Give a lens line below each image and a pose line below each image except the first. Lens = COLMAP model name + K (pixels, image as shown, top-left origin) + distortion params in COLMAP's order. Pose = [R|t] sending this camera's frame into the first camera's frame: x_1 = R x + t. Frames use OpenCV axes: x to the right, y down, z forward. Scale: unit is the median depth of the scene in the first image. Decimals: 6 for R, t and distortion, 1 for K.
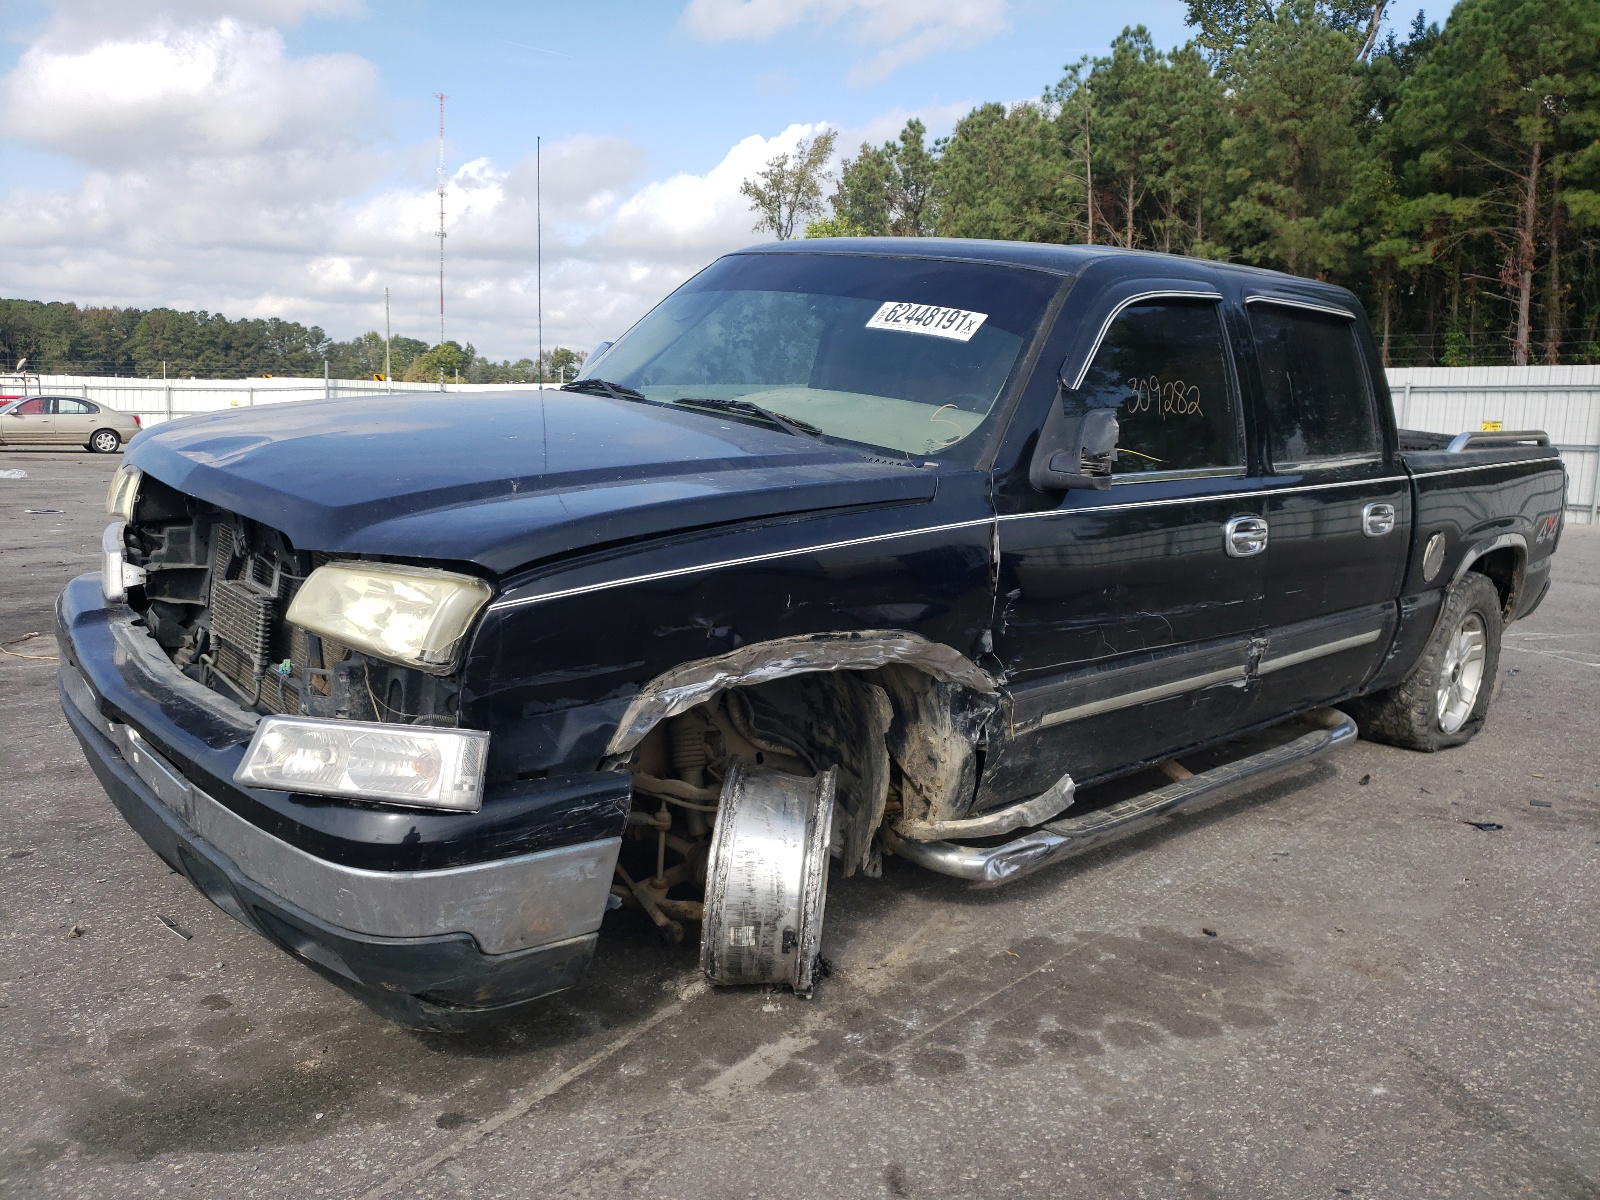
lens RADIAL K [[1232.8, 0, 807.0], [0, 1232.8, 592.9], [0, 0, 1]] dist [-0.007264, 0.033965]
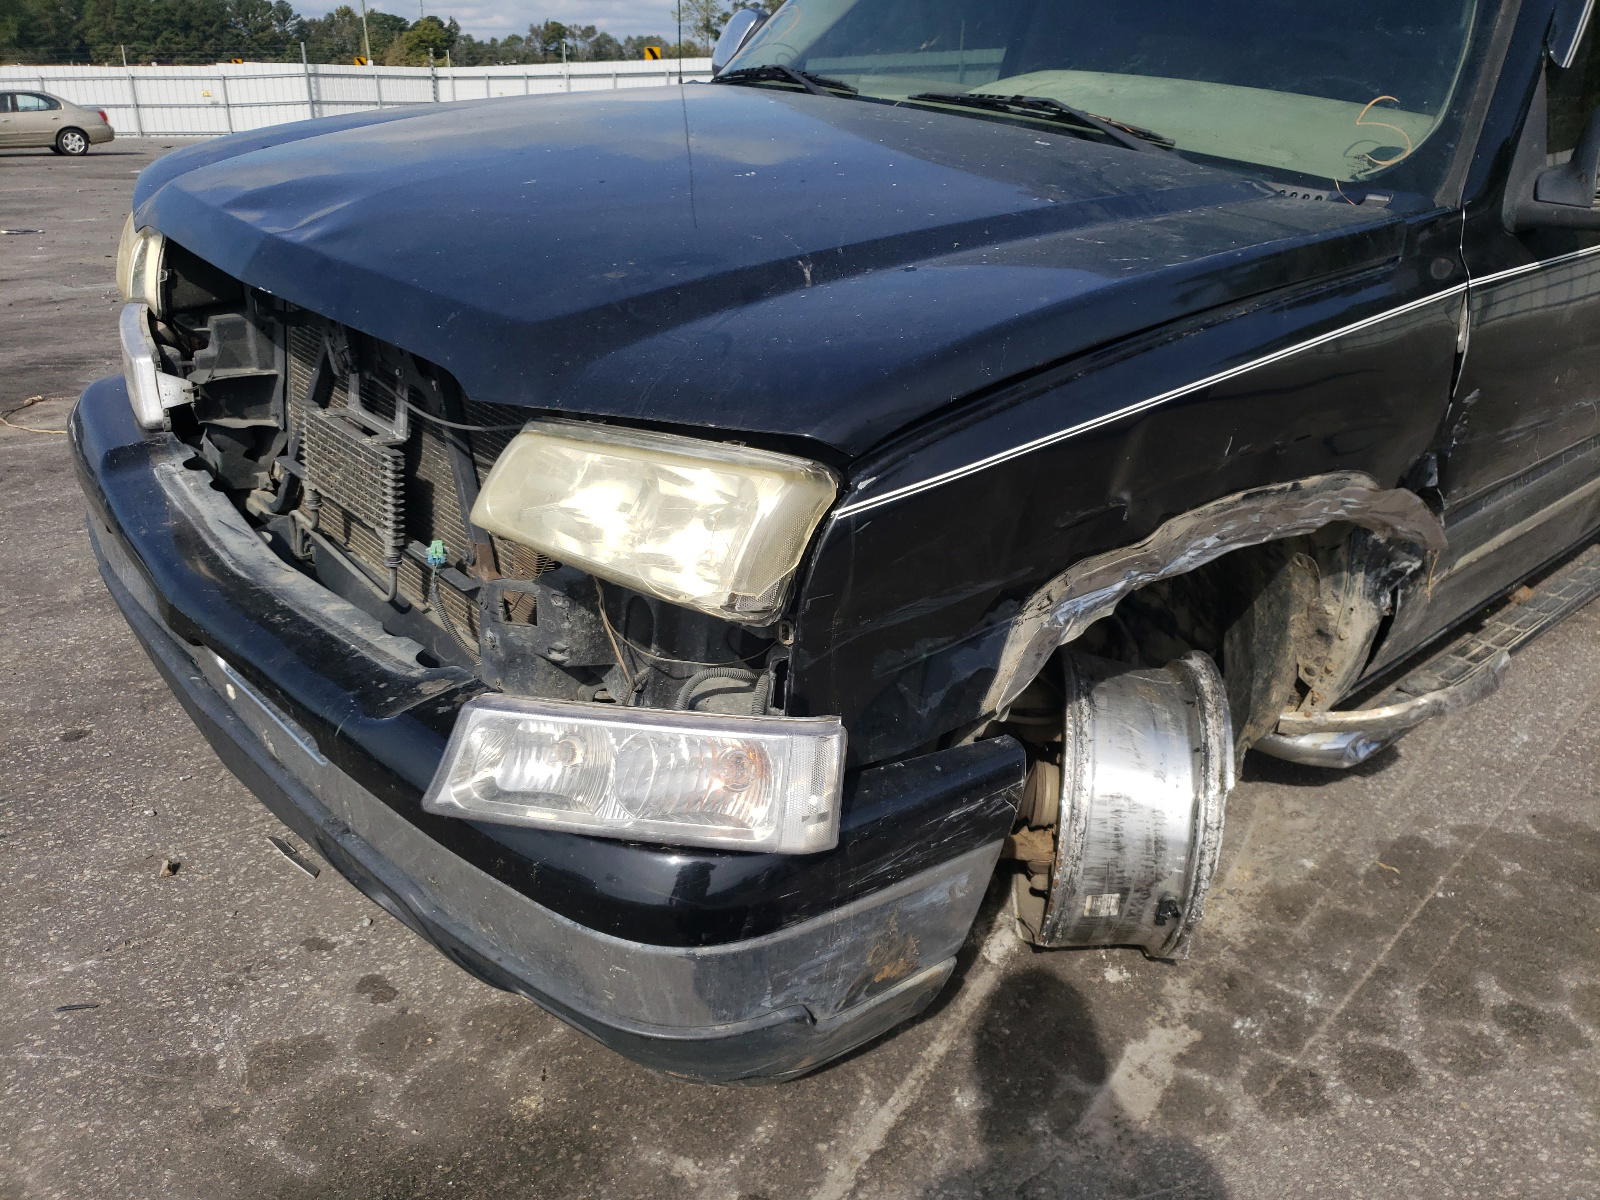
lens RADIAL K [[1232.8, 0, 807.0], [0, 1232.8, 592.9], [0, 0, 1]] dist [-0.007264, 0.033965]
pose [[0.999800, -0.016890, -0.010713, -0.201429], [0.018961, 0.970833, 0.239005, -0.068062], [0.006363, -0.239161, 0.970959, 0.328573]]
